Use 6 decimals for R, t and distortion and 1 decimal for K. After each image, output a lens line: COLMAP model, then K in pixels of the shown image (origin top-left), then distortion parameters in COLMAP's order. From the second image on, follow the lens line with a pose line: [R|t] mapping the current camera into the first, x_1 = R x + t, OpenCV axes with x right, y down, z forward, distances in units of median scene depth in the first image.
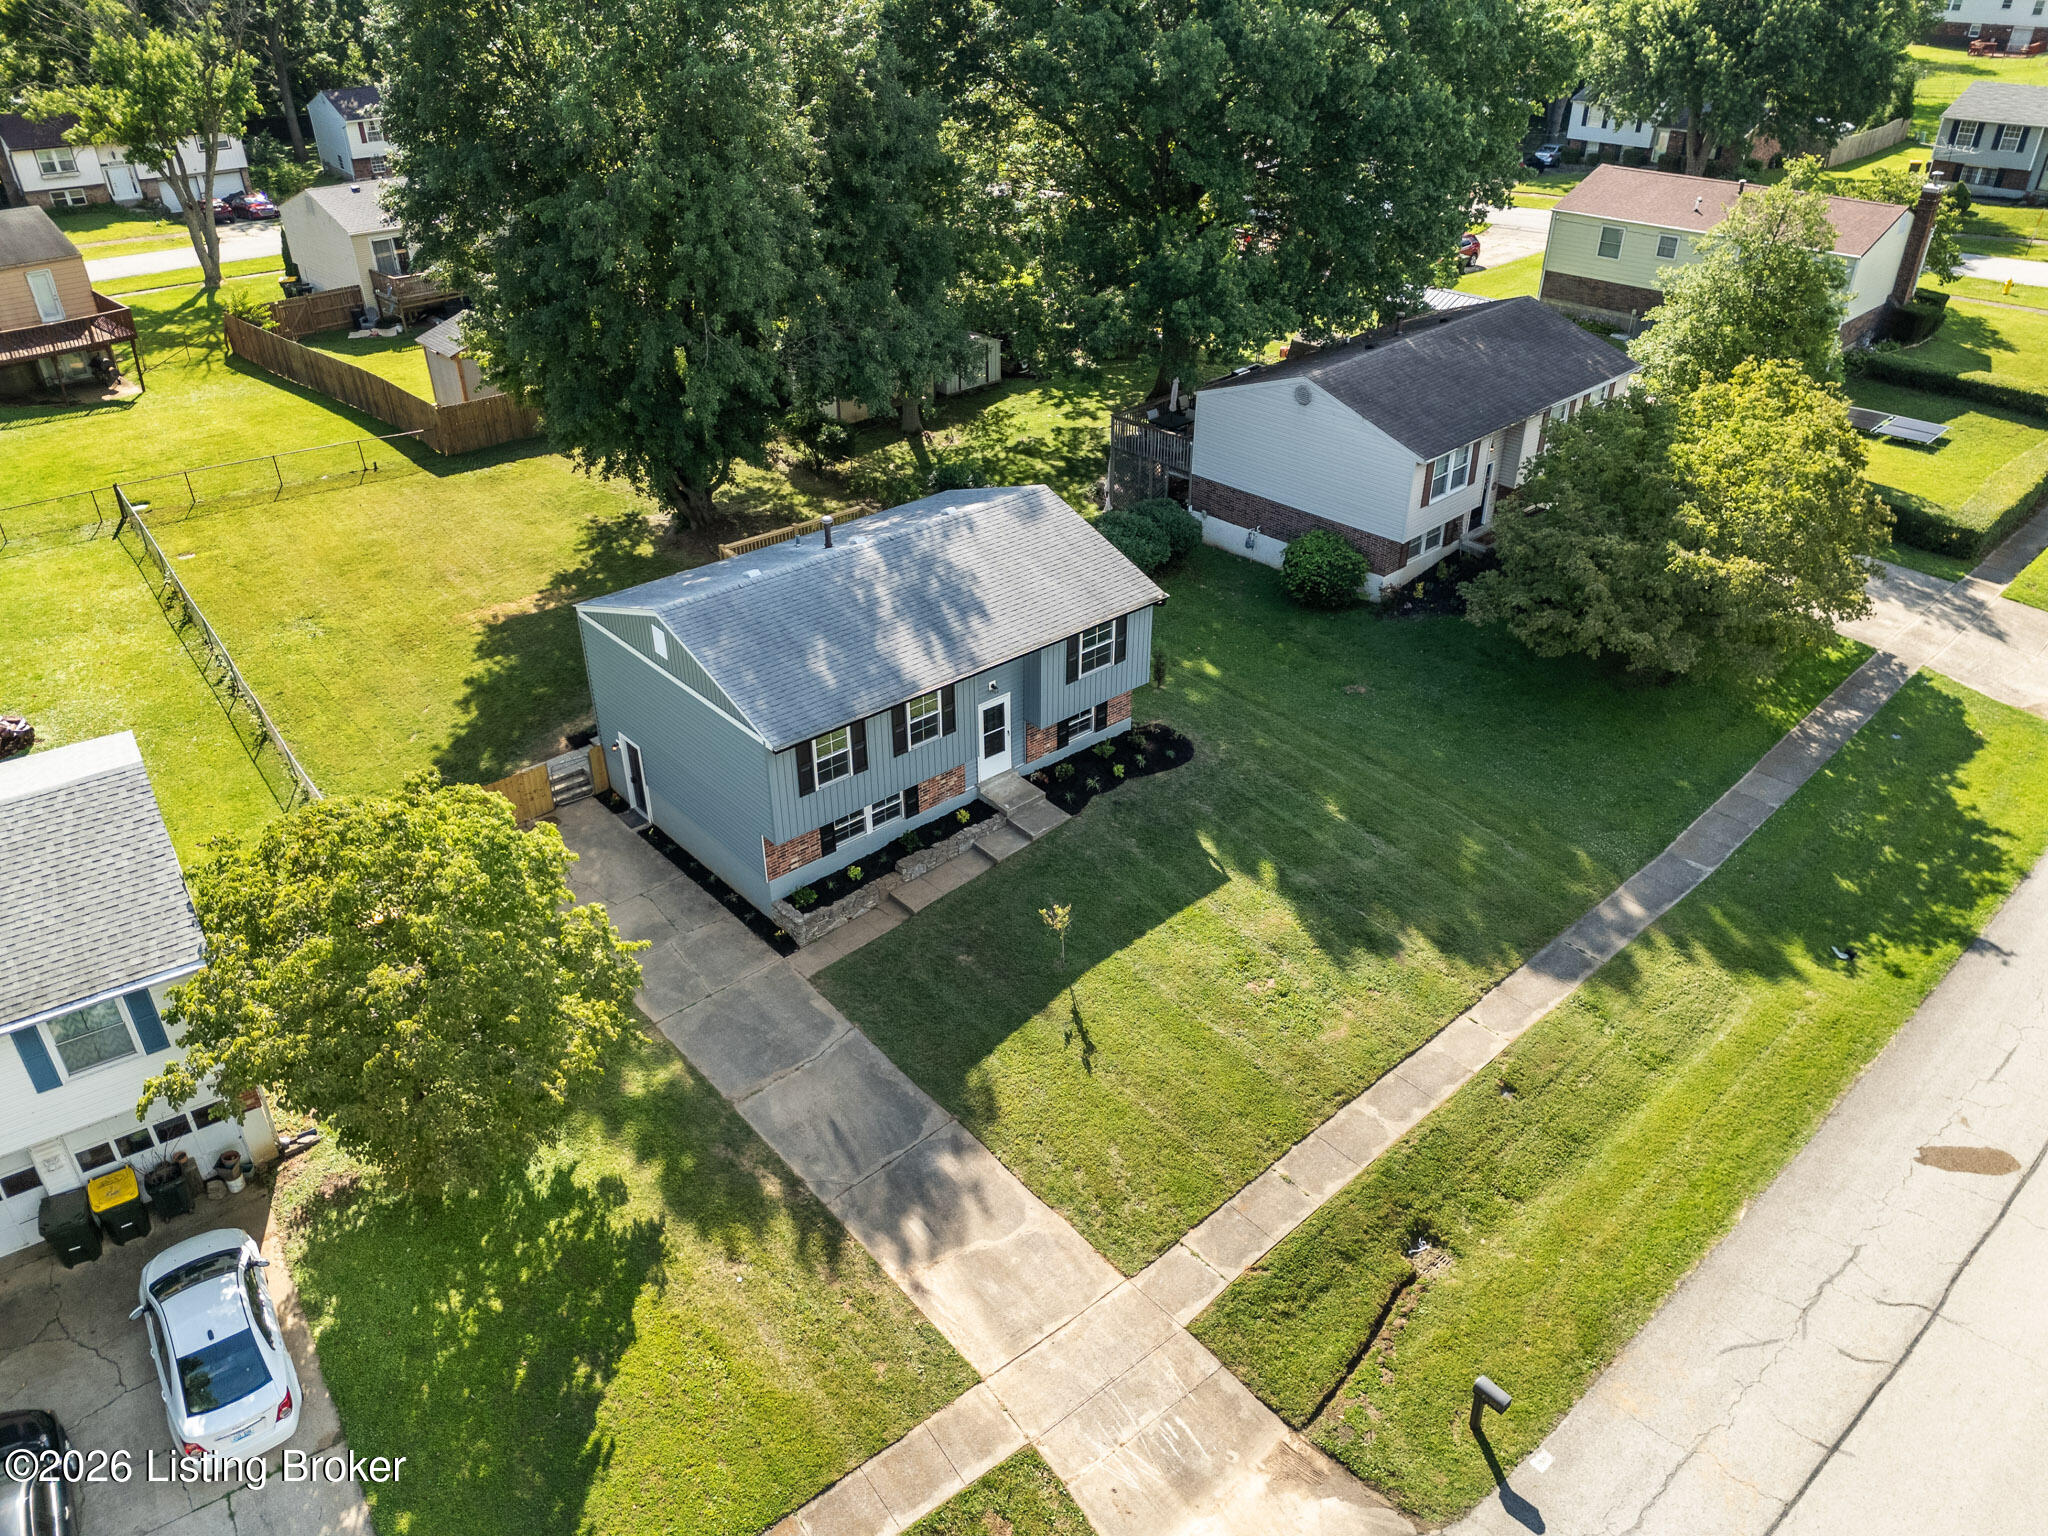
lens RADIAL K [[1504.0, 0, 1025.2], [0, 1504.0, 777.3], [0, 0, 1]] dist [0.083772, -0.079453]
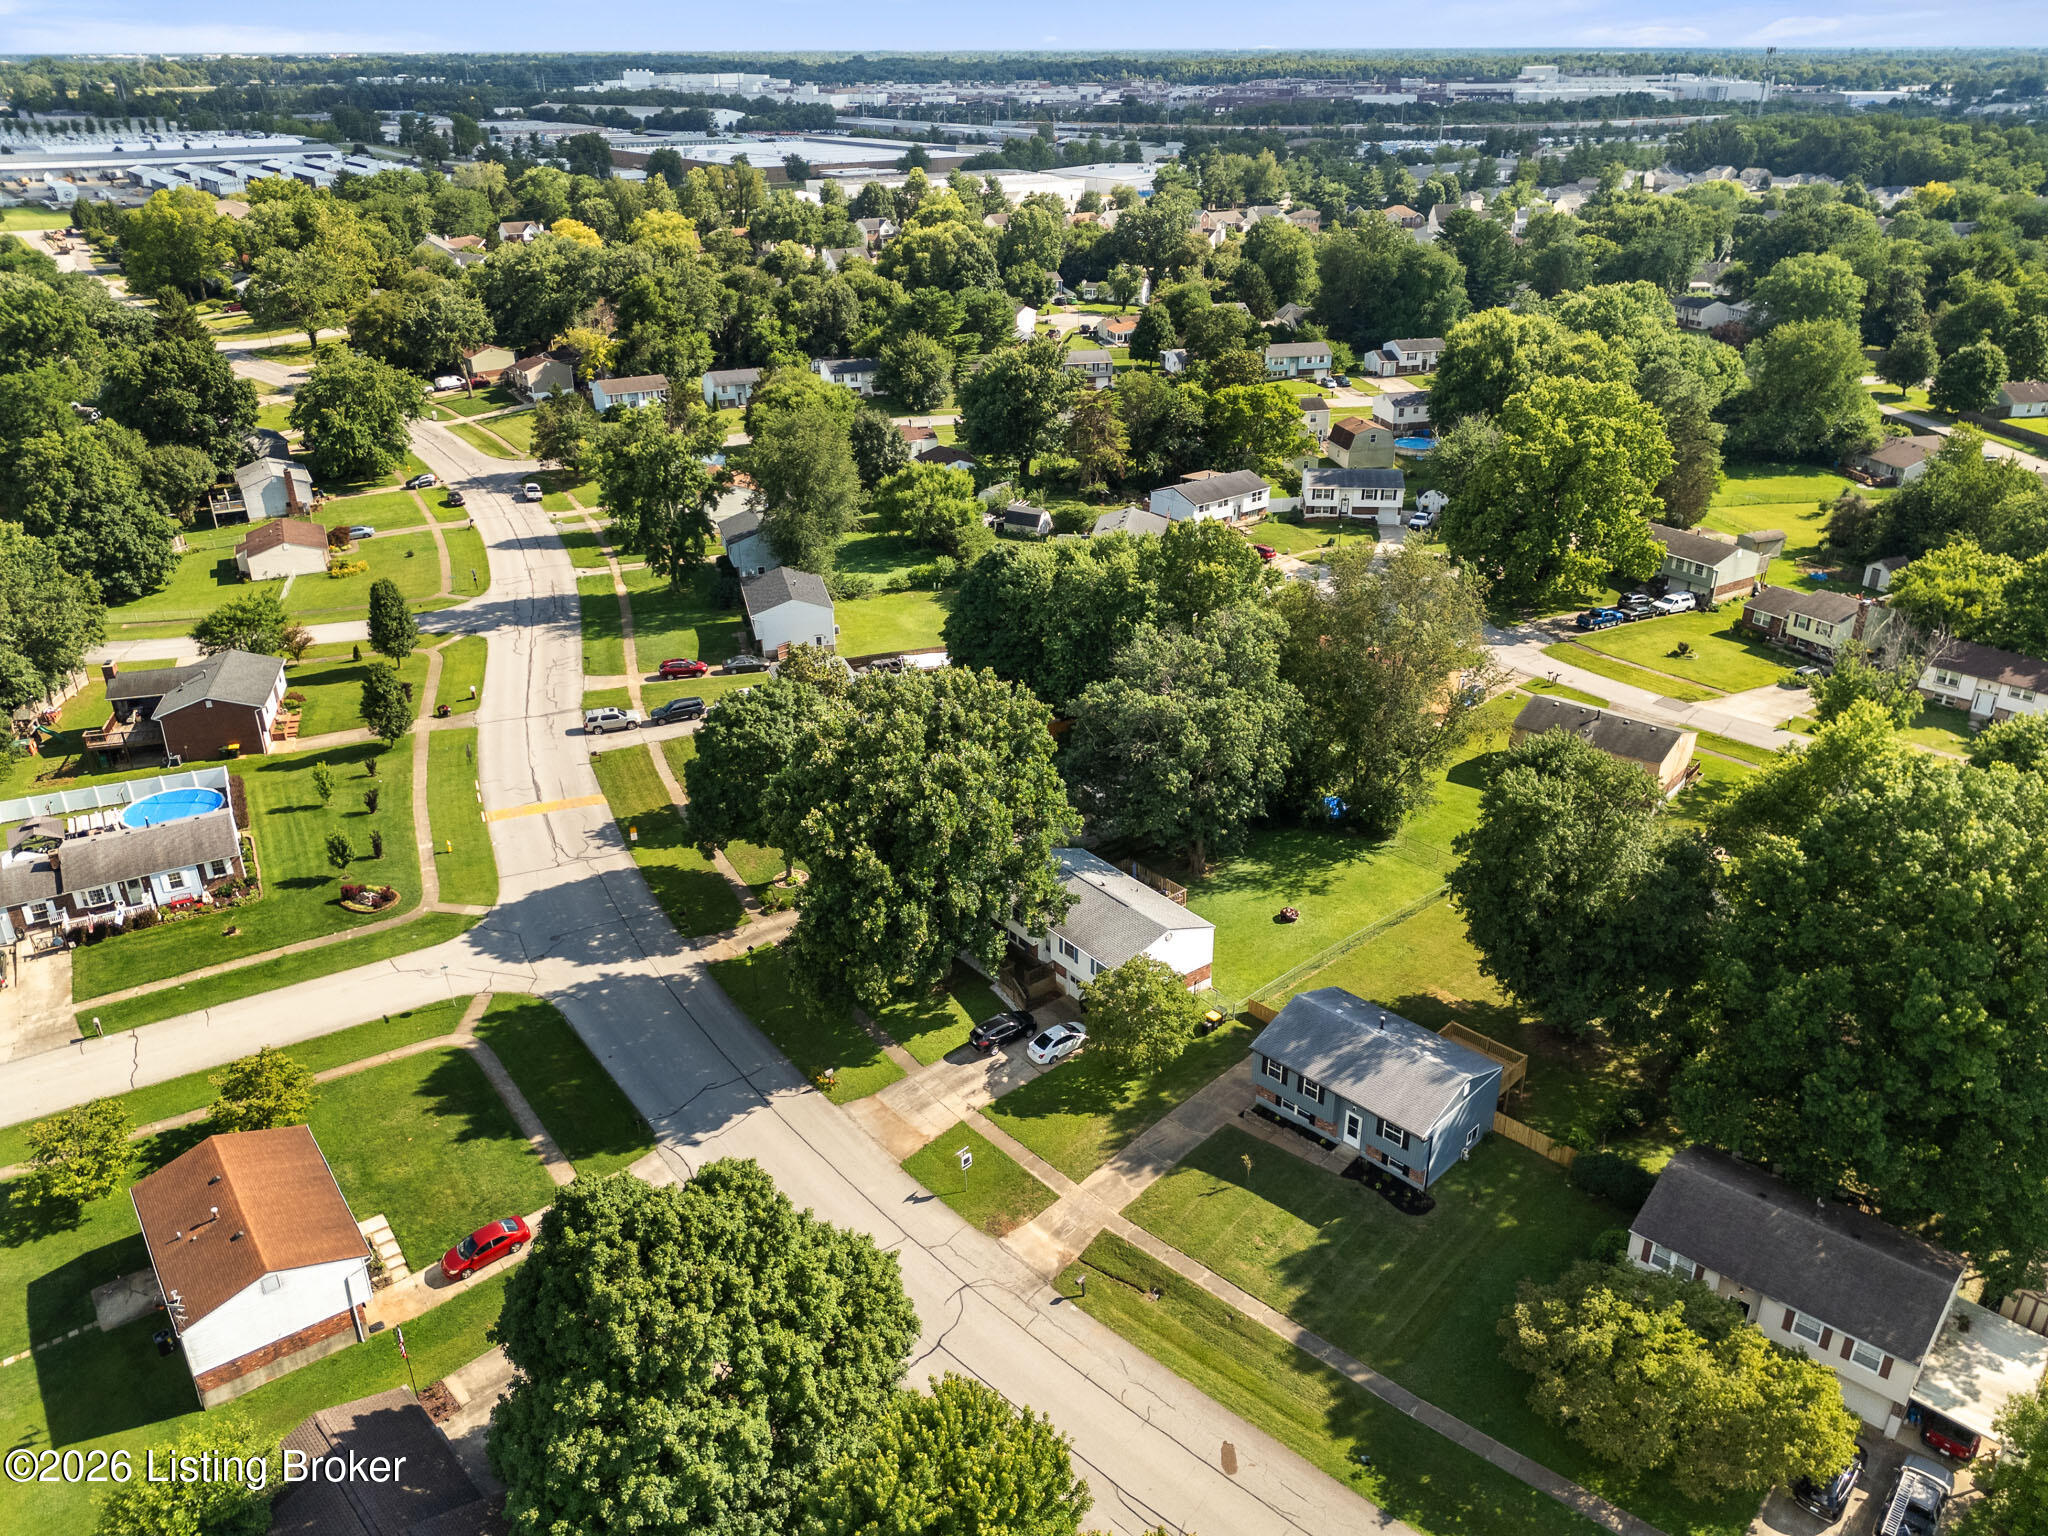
lens RADIAL K [[1504.0, 0, 1025.2], [0, 1504.0, 777.3], [0, 0, 1]] dist [0.083772, -0.079453]
pose [[0.075753, 0.443871, -0.892883, 1.980973], [-0.529207, 0.776832, 0.341281, -1.085754], [0.845104, 0.446667, 0.293747, -0.405555]]
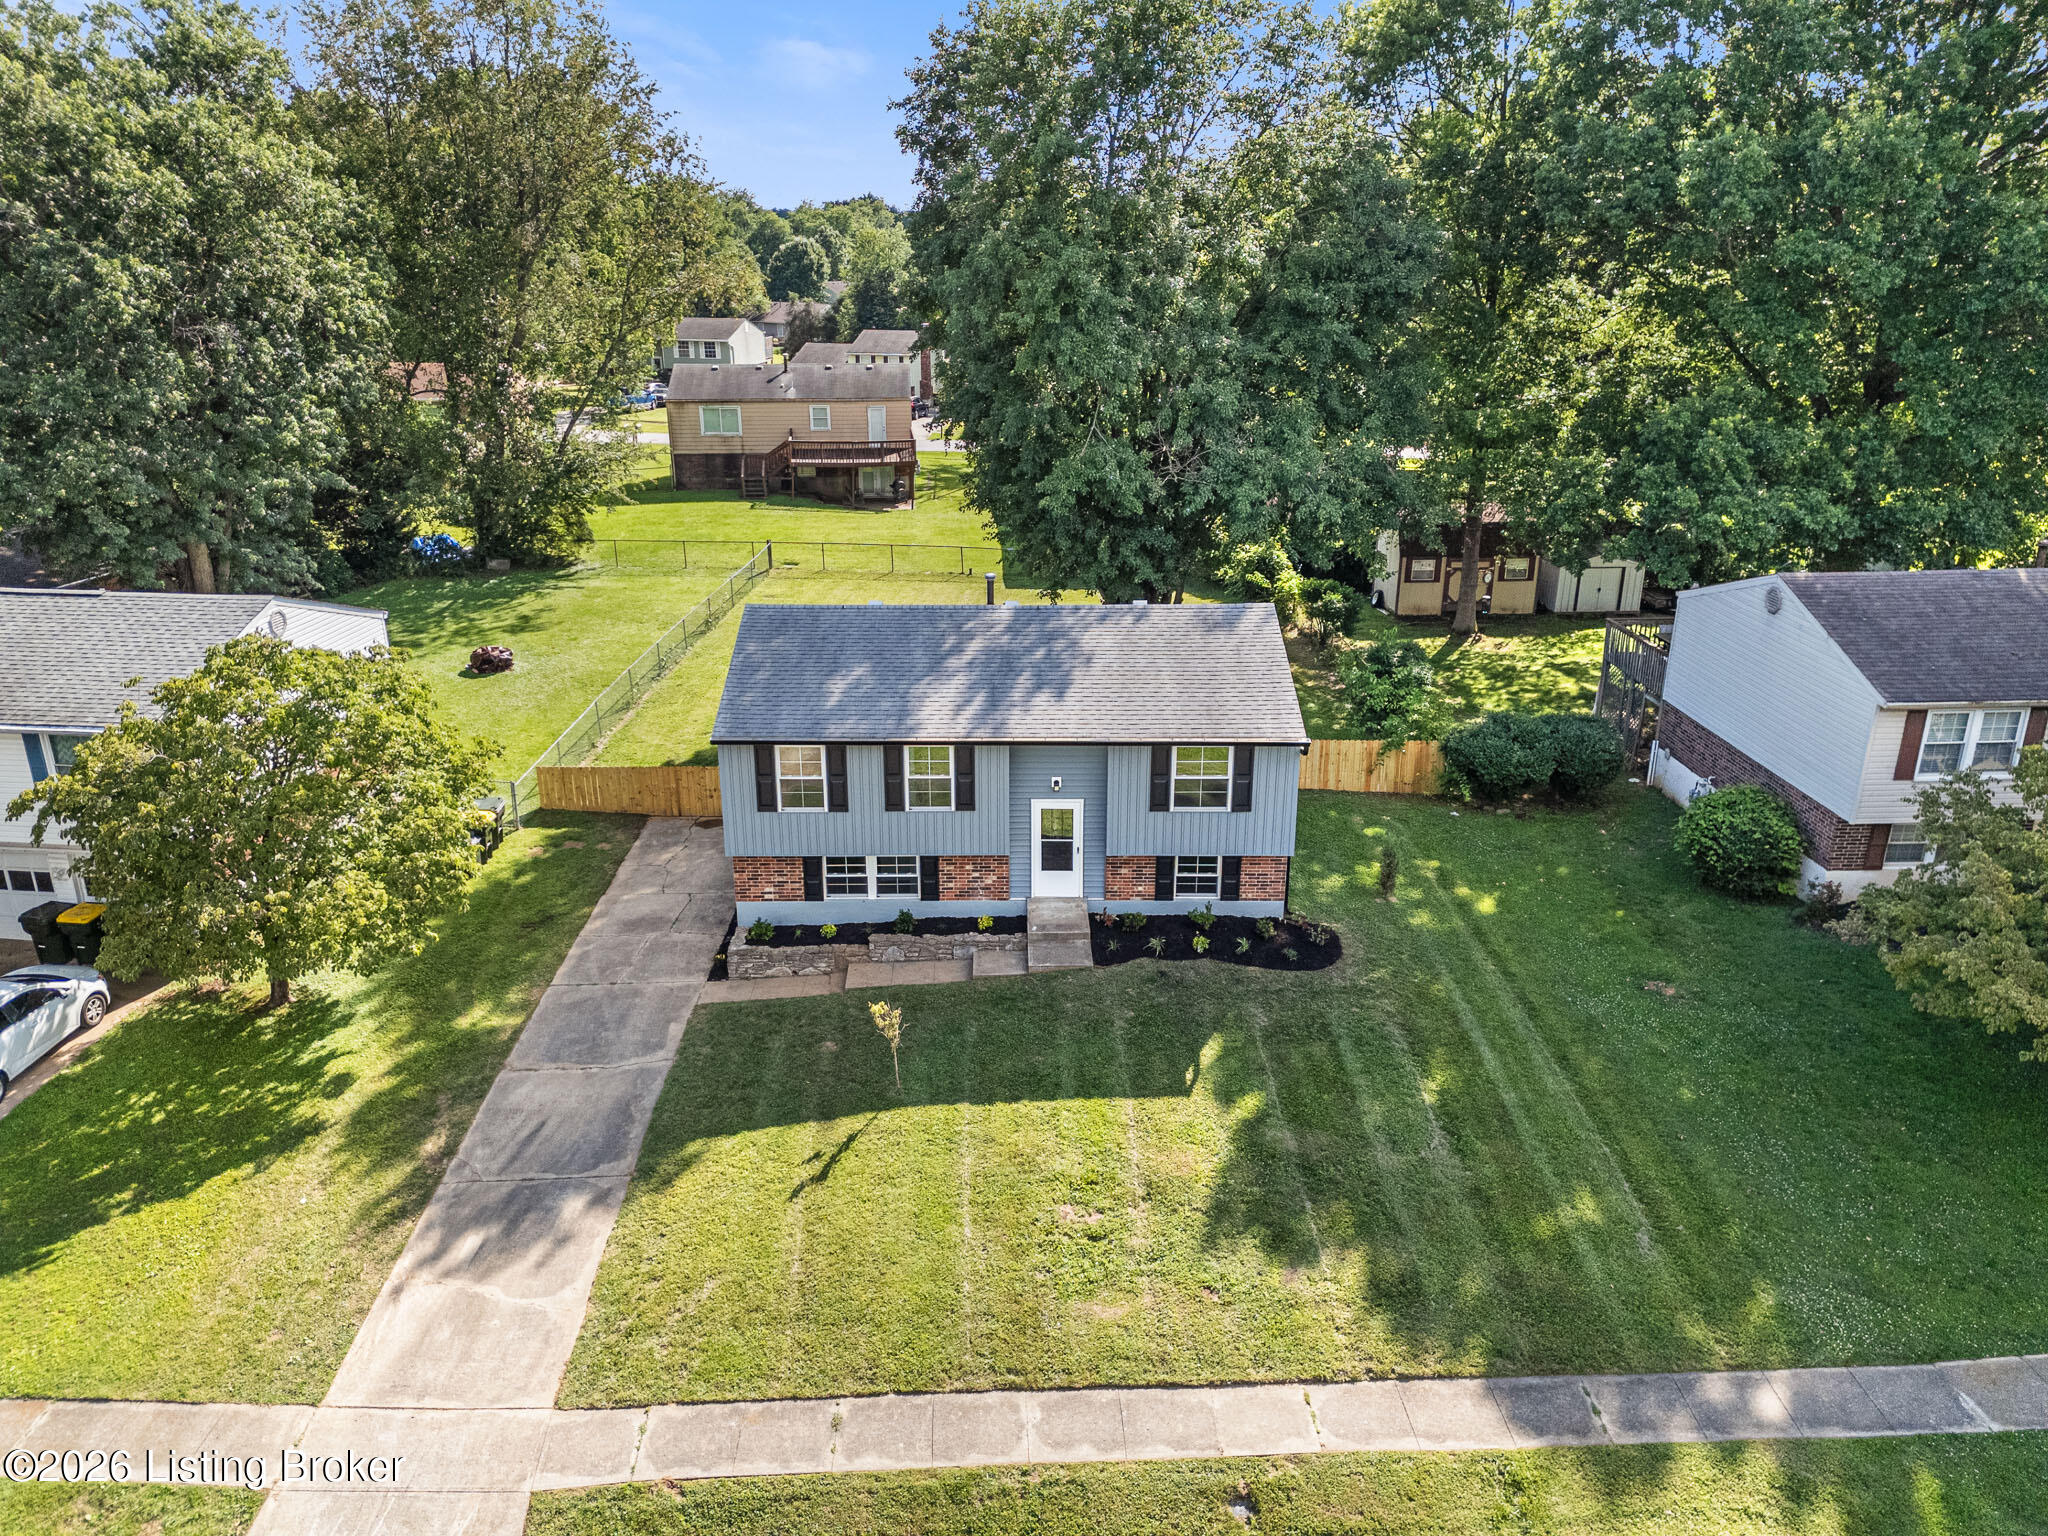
lens RADIAL K [[1512.6, 0, 1024.0], [0, 1512.6, 768.0], [0, 0, 1]] dist [0.076464, -0.072675]
pose [[0.757181, 0.228966, -0.611761, 0.516830], [-0.347145, 0.934398, -0.079943, 0.005695], [0.553324, 0.272901, 0.786993, 0.342695]]
